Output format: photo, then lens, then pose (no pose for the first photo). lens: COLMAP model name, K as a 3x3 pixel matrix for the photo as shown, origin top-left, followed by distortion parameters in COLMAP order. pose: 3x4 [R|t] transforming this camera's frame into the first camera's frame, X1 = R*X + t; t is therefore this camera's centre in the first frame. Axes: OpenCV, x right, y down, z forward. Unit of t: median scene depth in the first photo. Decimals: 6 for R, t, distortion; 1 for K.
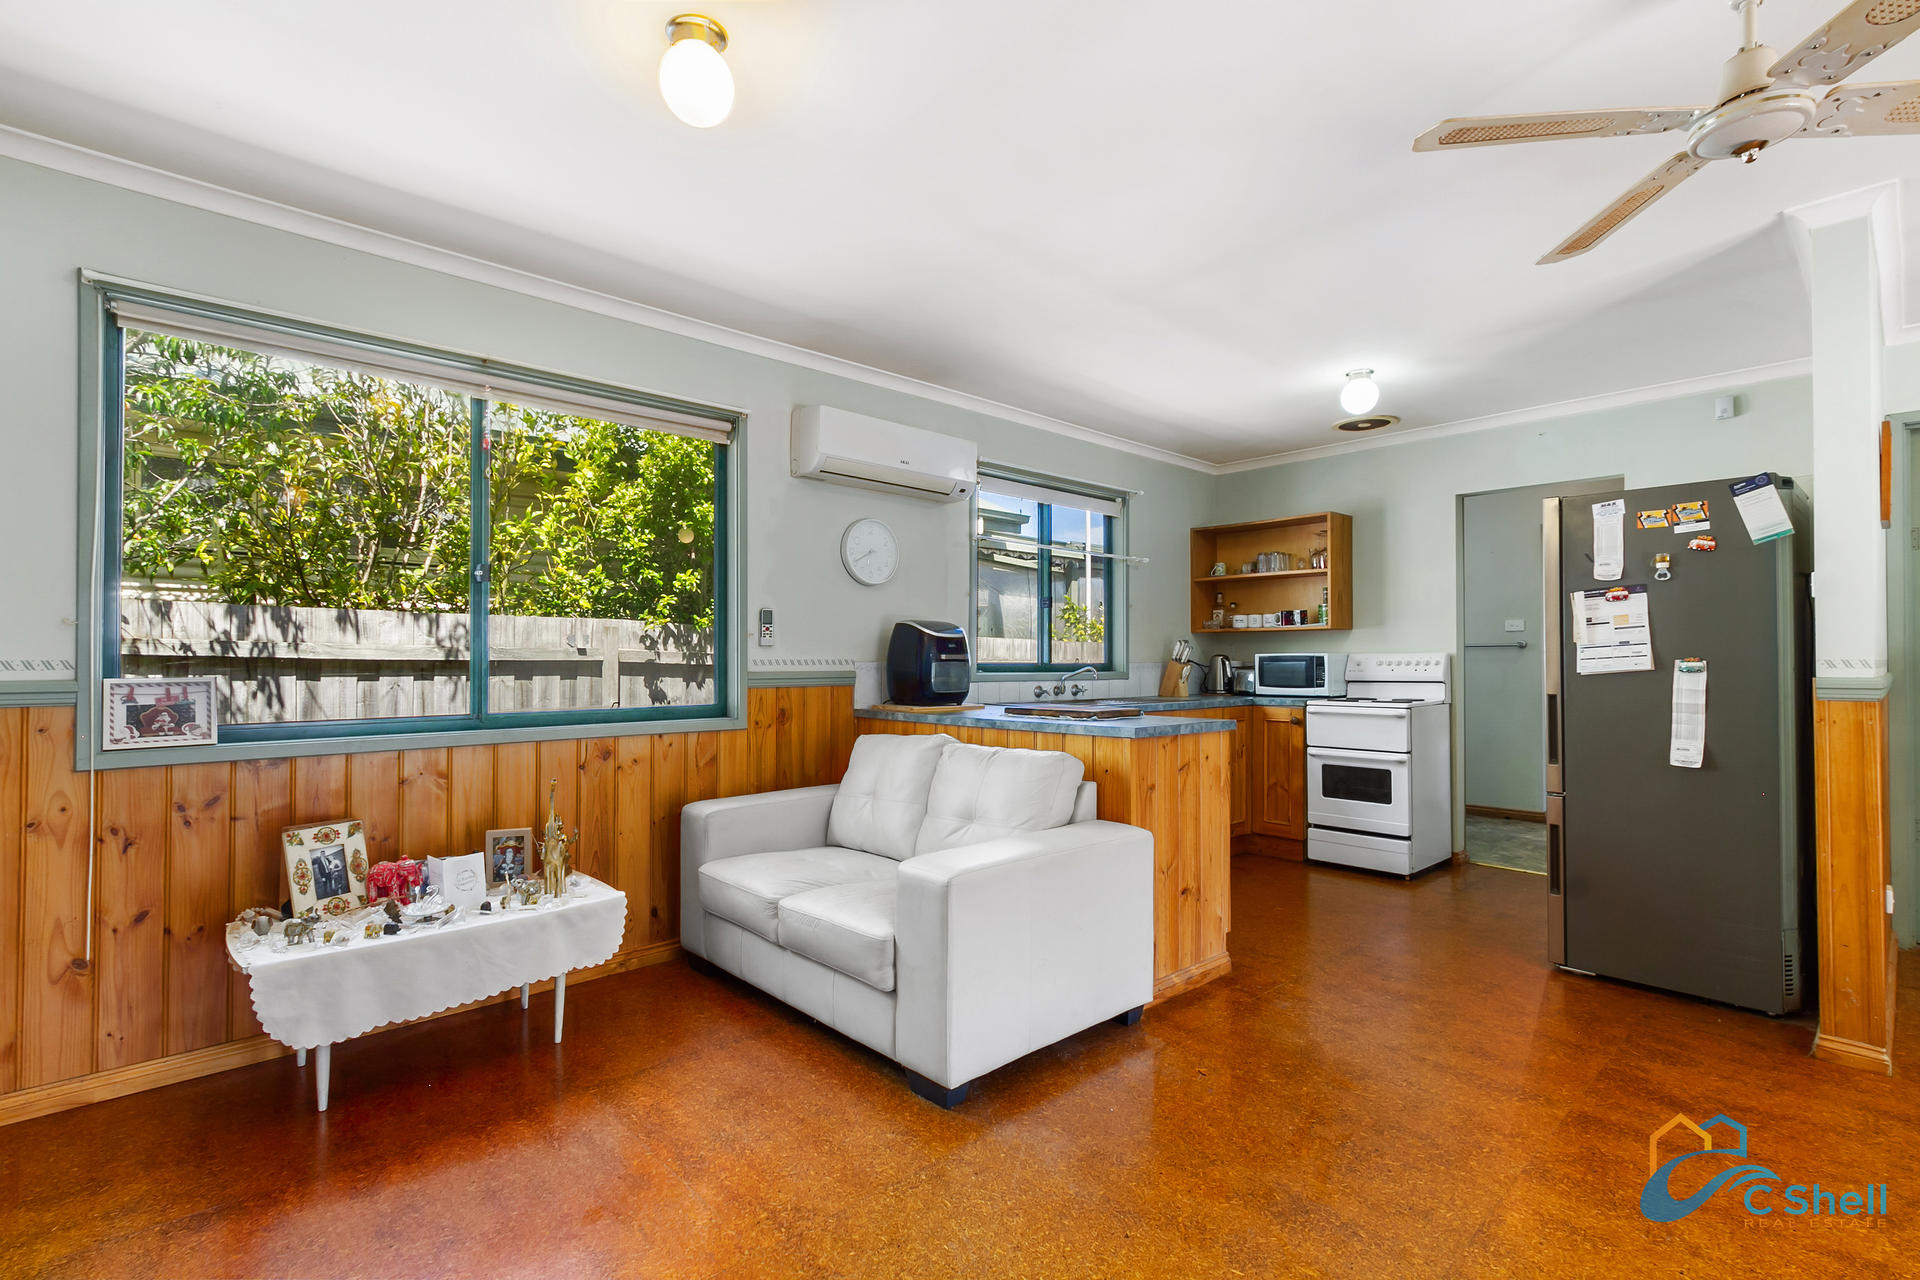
lens RADIAL K [[887.5, 0, 958.5], [0, 887.5, 648.6], [0, 0, 1]] dist [-0.001001, -0.000267]
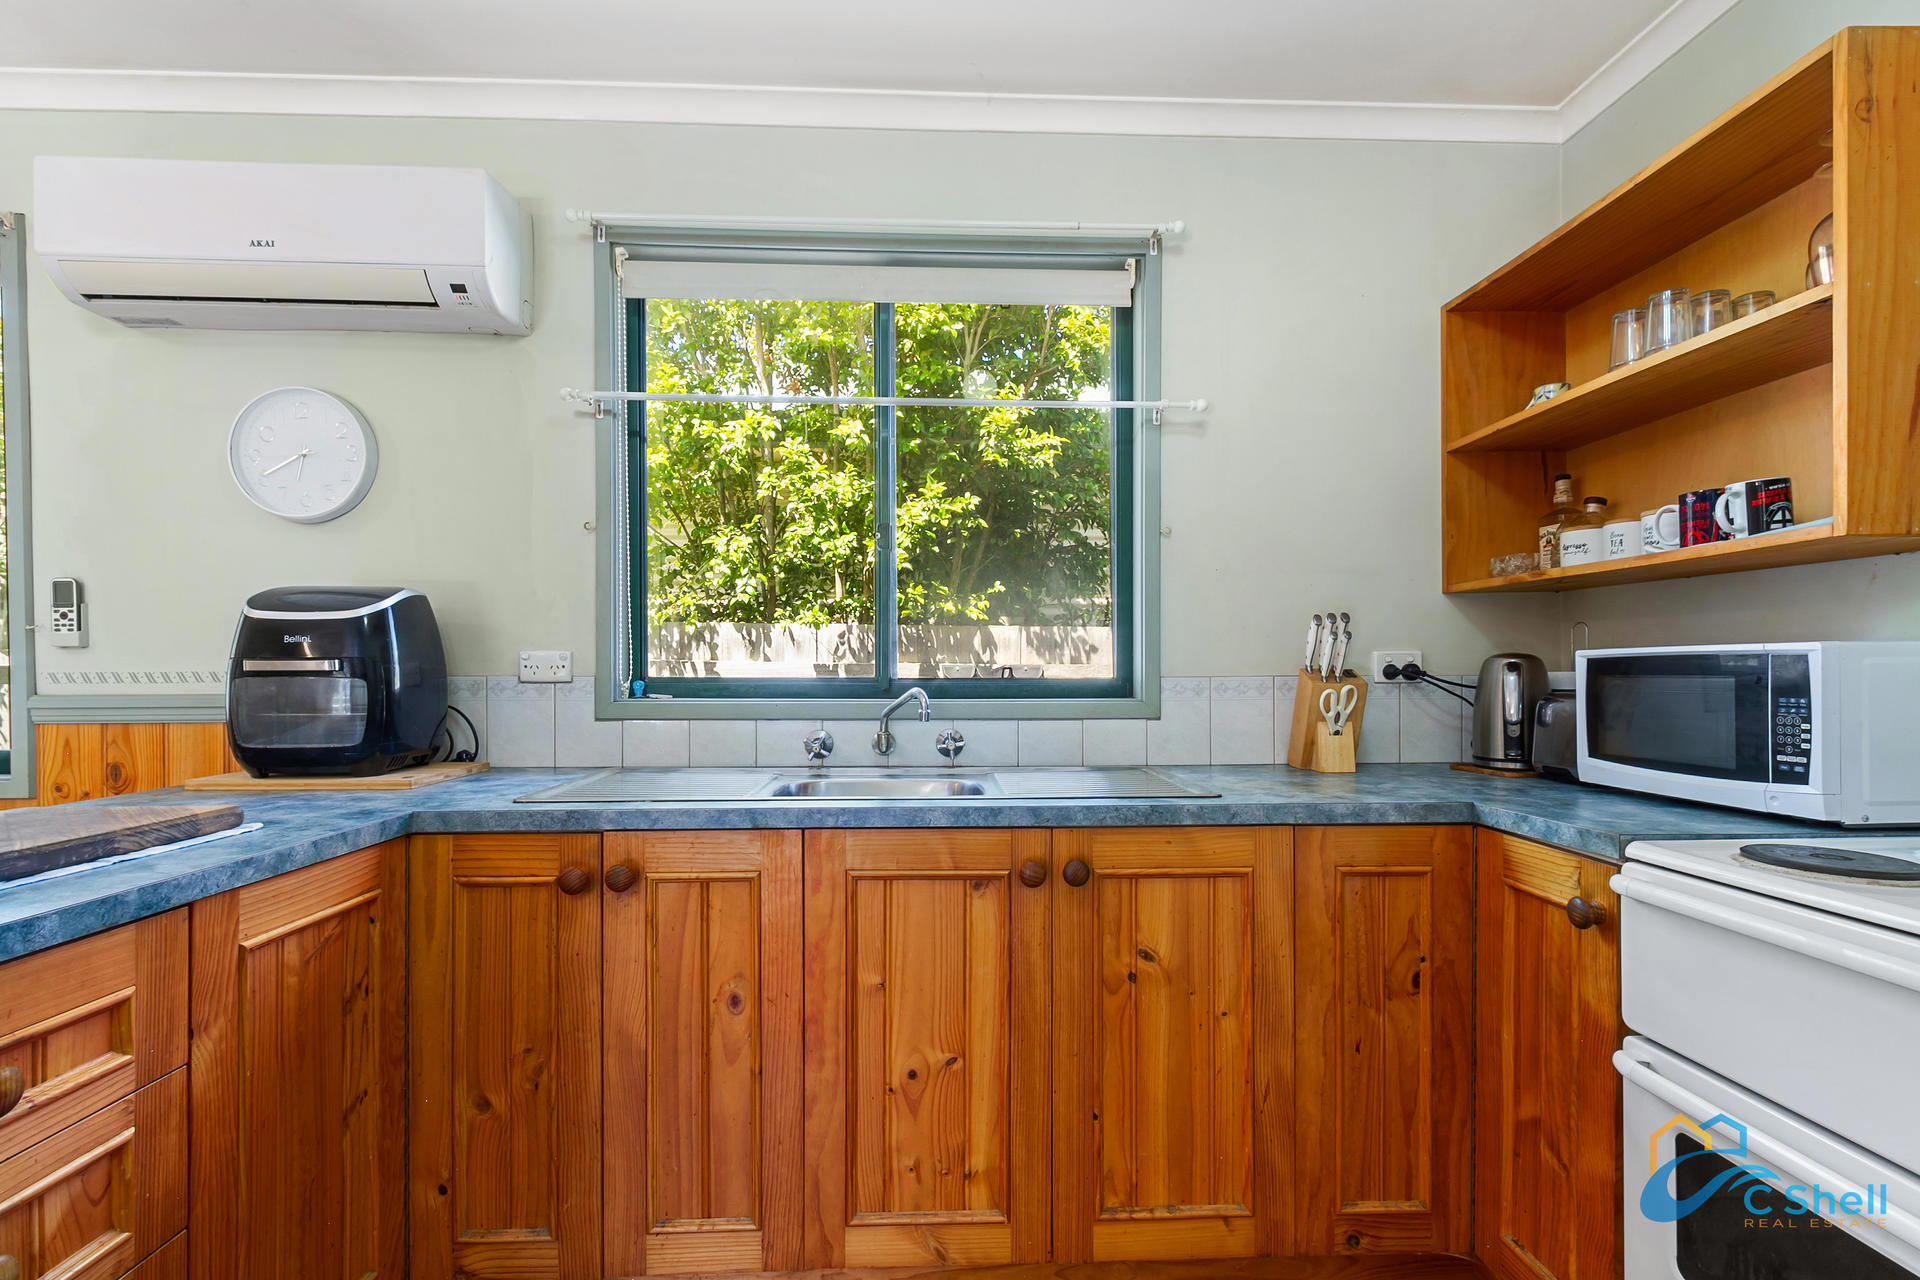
lens RADIAL K [[934.5, 0, 959.2], [0, 934.5, 671.0], [0, 0, 1]] dist [0.001120, 0.000399]
pose [[0.758421, -0.000741, -0.651764, 0.408972], [0.010820, 0.999876, 0.011454, 0.007928], [0.651675, -0.015739, 0.758335, 0.668169]]
